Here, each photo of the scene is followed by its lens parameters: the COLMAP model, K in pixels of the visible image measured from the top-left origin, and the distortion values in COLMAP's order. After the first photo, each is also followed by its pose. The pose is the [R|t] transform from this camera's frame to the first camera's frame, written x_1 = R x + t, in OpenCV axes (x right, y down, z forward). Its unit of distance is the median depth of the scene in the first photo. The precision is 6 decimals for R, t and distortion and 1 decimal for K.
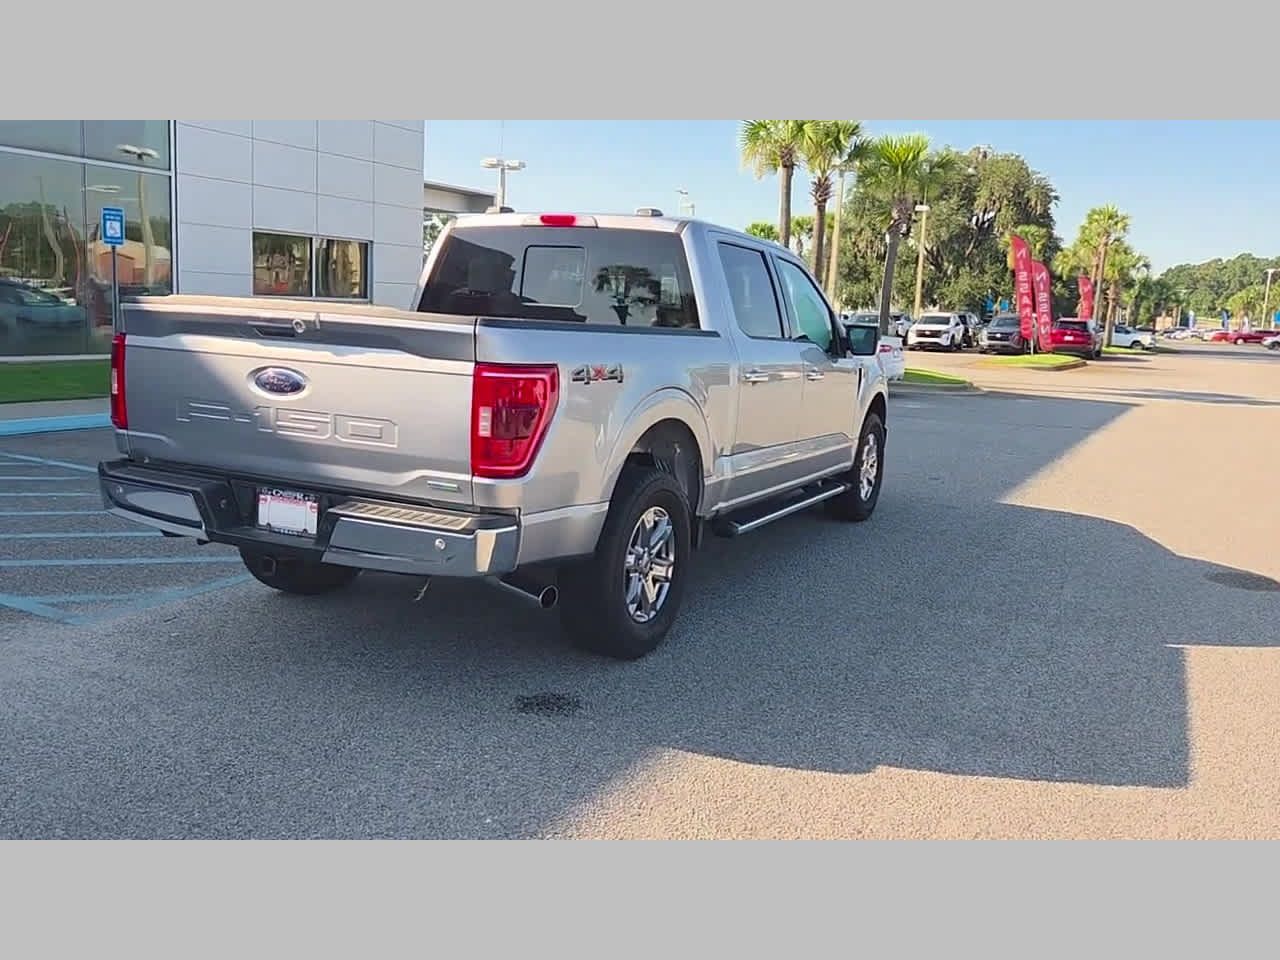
lens RADIAL K [[1095.5, 0, 640.8], [0, 1095.5, 476.0], [0, 0, 1]] dist [0.012795, -0.003927]
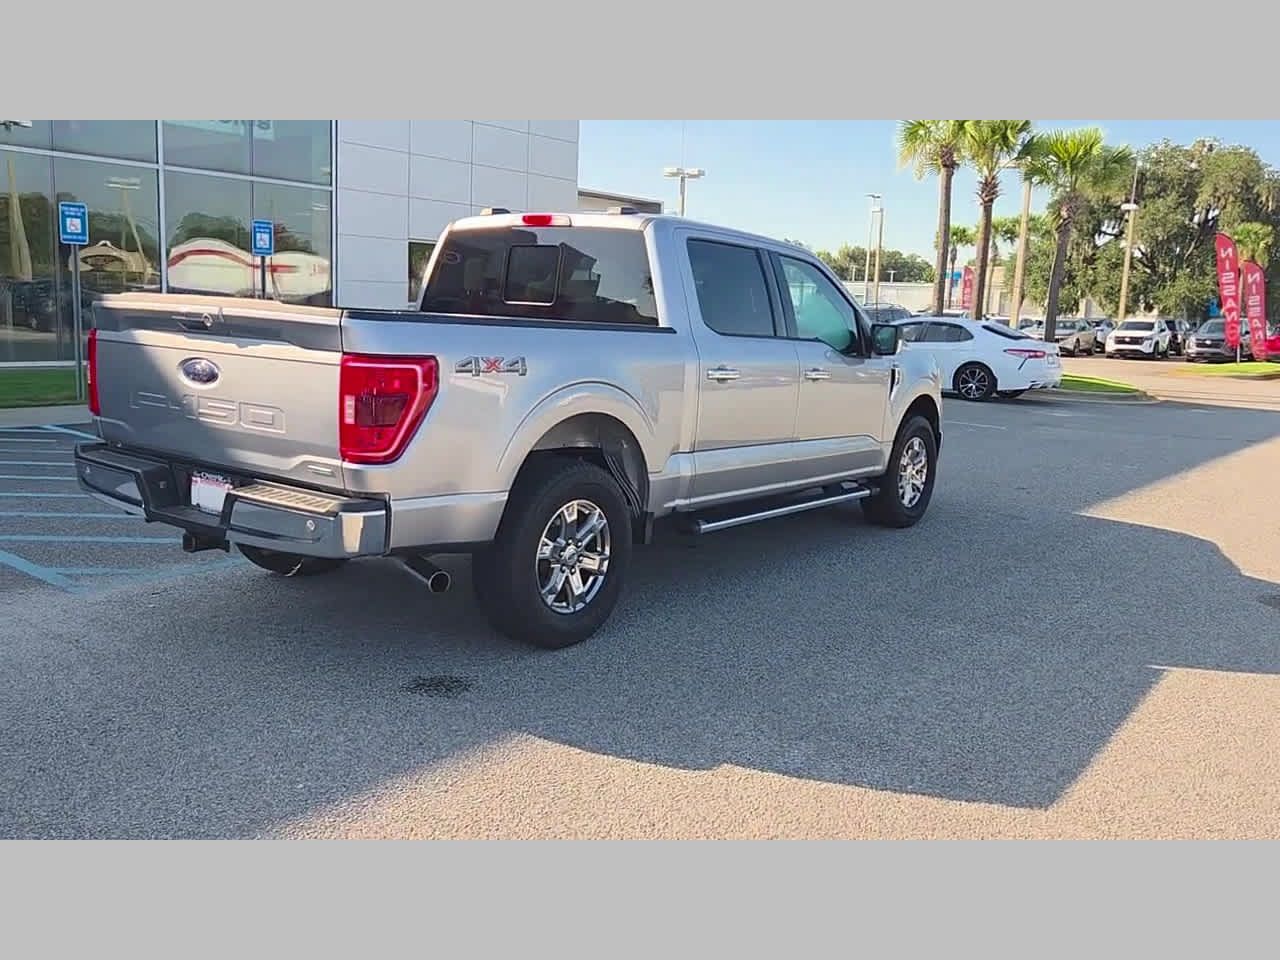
lens RADIAL K [[1096.4, 0, 640.0], [0, 1096.4, 480.0], [0, 0, 1]] dist [0.005497, 0.010425]
pose [[0.983345, 0.023256, -0.180255, 0.222736], [-0.023891, 0.999714, -0.001352, 0.008783], [0.180172, 0.005636, 0.983619, 0.011900]]
